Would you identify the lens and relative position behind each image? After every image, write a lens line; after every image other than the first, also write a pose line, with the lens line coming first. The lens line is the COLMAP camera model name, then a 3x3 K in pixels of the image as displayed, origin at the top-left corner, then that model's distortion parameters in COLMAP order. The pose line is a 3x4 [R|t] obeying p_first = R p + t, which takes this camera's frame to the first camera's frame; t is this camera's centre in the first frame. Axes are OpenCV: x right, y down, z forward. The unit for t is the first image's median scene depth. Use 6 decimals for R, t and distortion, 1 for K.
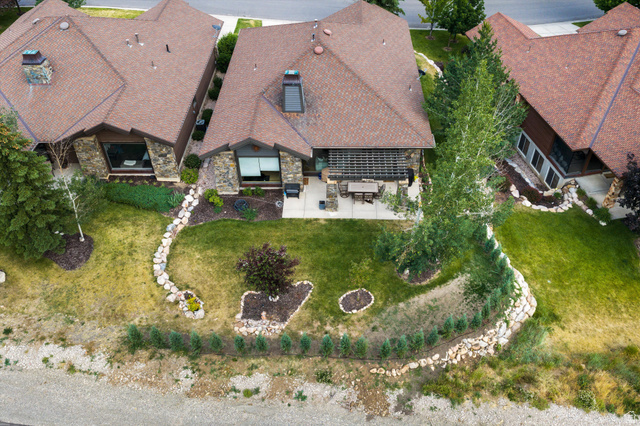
lens RADIAL K [[506.7, 0, 320.0], [0, 506.7, 213.0], [0, 0, 1]] dist [0.009849, 0.001282]
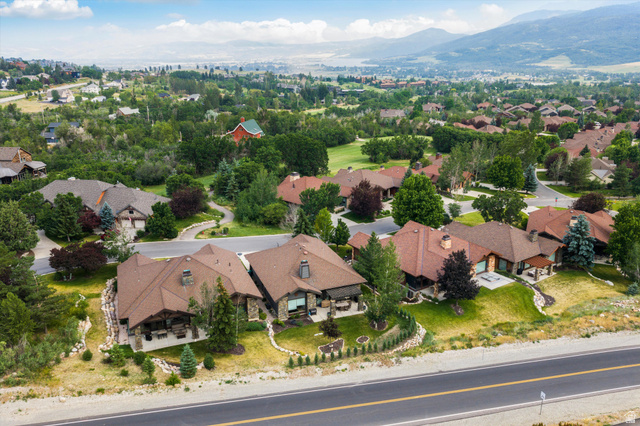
lens RADIAL K [[506.7, 0, 320.0], [0, 506.7, 213.0], [0, 0, 1]] dist [0.009849, 0.001282]
pose [[0.922942, -0.108040, 0.369466, -0.903934], [0.263512, 0.876987, -0.401815, 0.536920], [-0.280605, 0.468211, 0.837878, -1.197135]]
